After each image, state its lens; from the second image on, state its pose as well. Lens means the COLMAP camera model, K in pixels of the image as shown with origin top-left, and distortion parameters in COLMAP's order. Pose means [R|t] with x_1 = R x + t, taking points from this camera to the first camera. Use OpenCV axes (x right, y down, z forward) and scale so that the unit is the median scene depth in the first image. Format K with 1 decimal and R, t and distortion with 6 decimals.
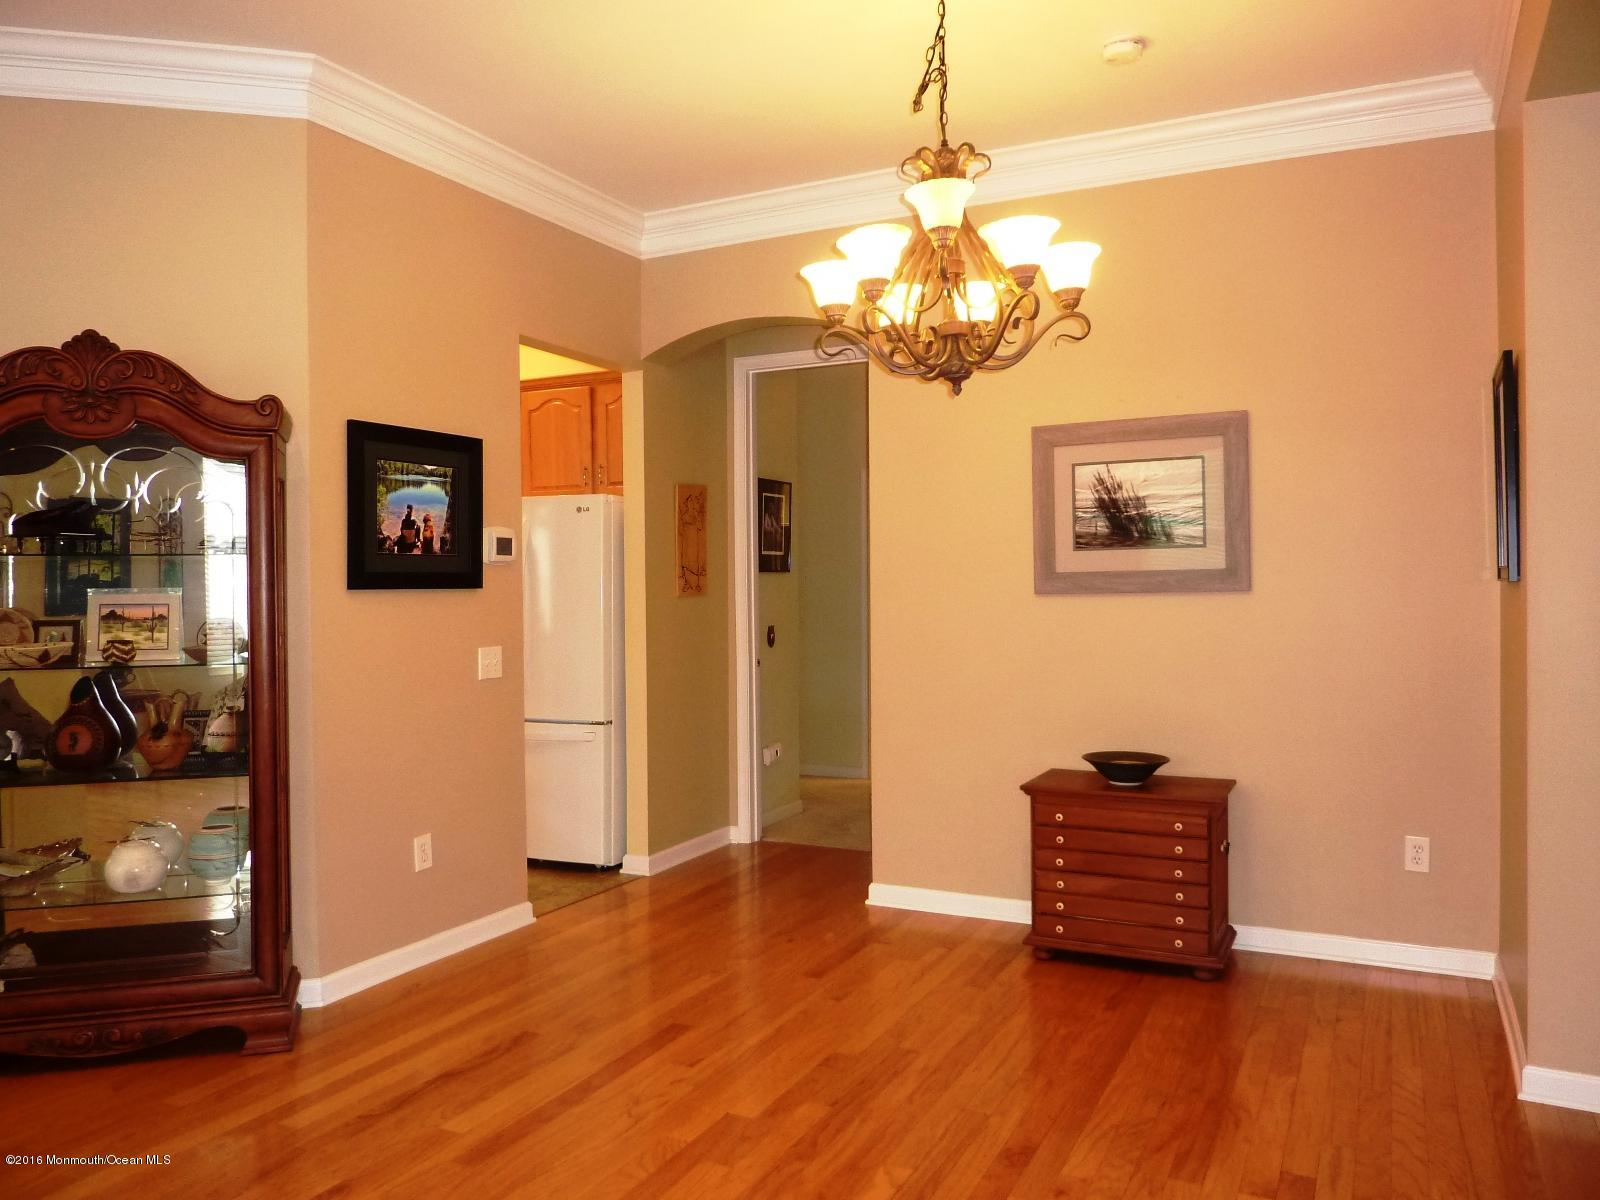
lens RADIAL K [[1182.4, 0, 785.0], [0, 1182.4, 598.8], [0, 0, 1]] dist [-0.018009, -0.015738]
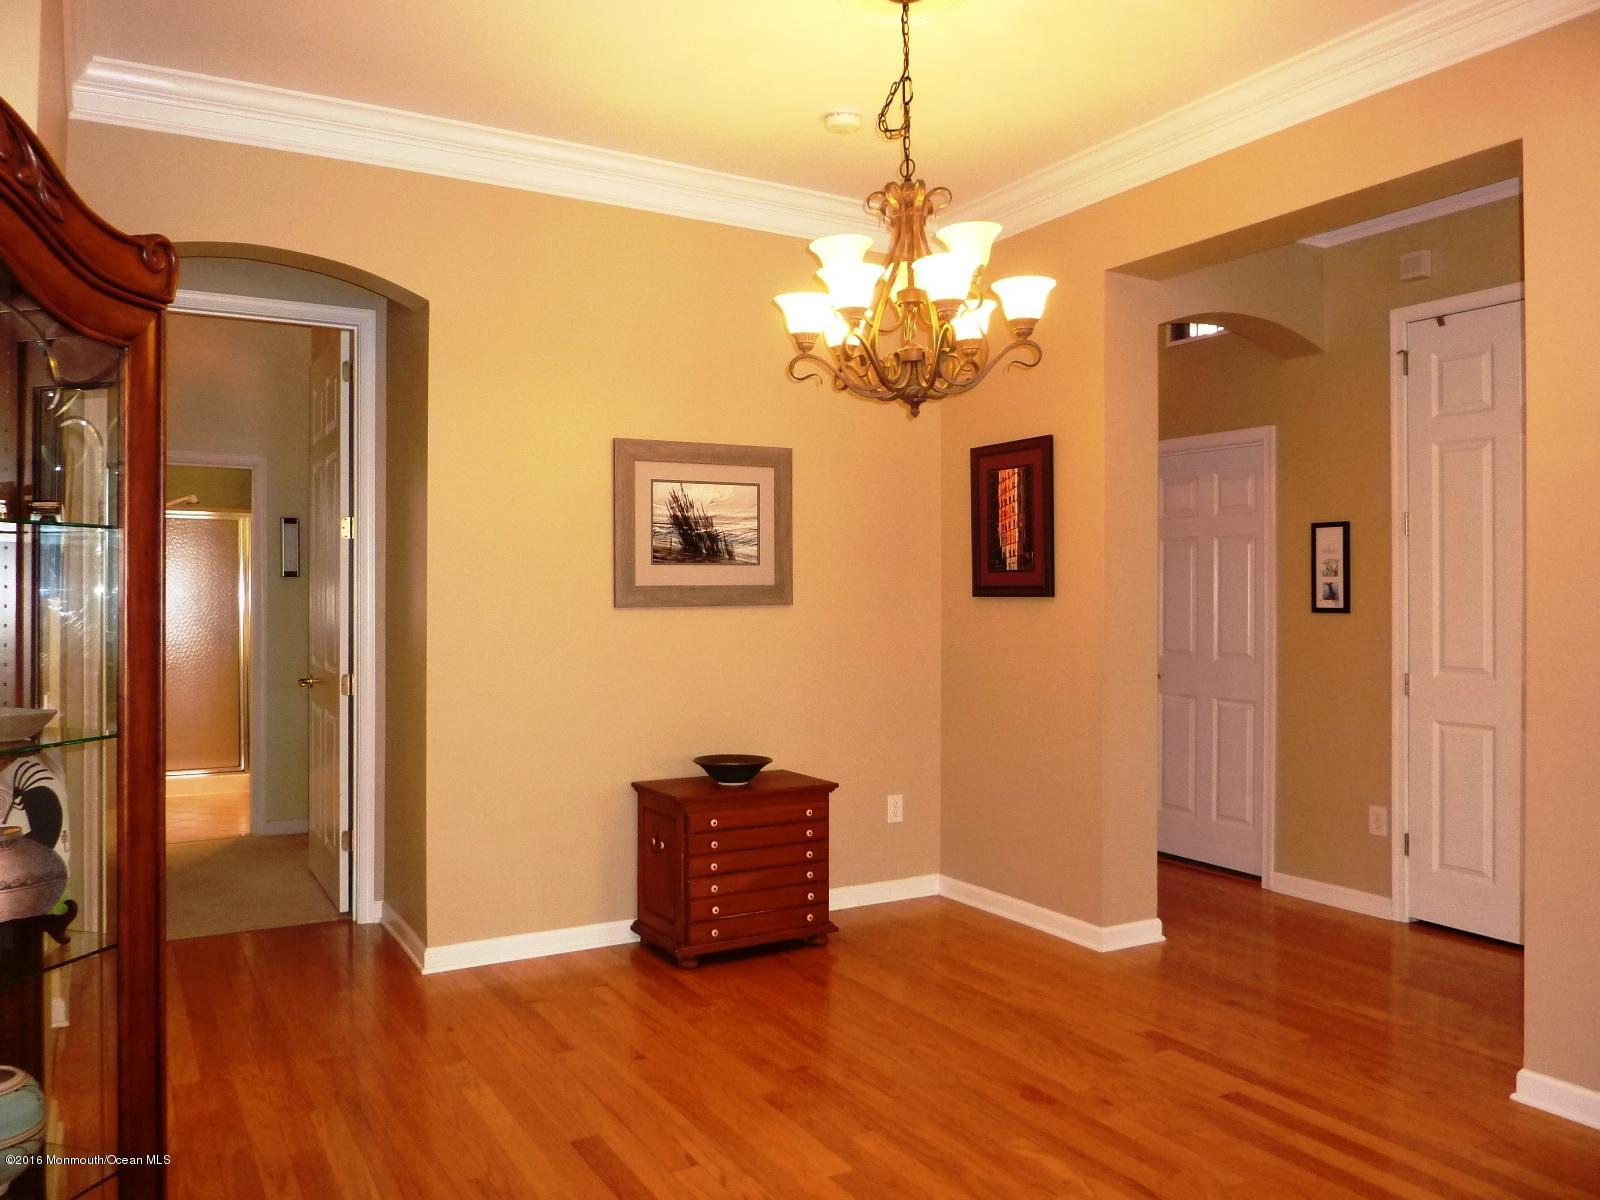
lens RADIAL K [[1182.4, 0, 785.0], [0, 1182.4, 585.9], [0, 0, 1]] dist [-0.018009, -0.015738]
pose [[0.548648, 0.016311, 0.835895, -0.568131], [0.006775, 0.999690, -0.023954, 0.002978], [-0.836026, 0.018806, 0.548367, 0.359819]]
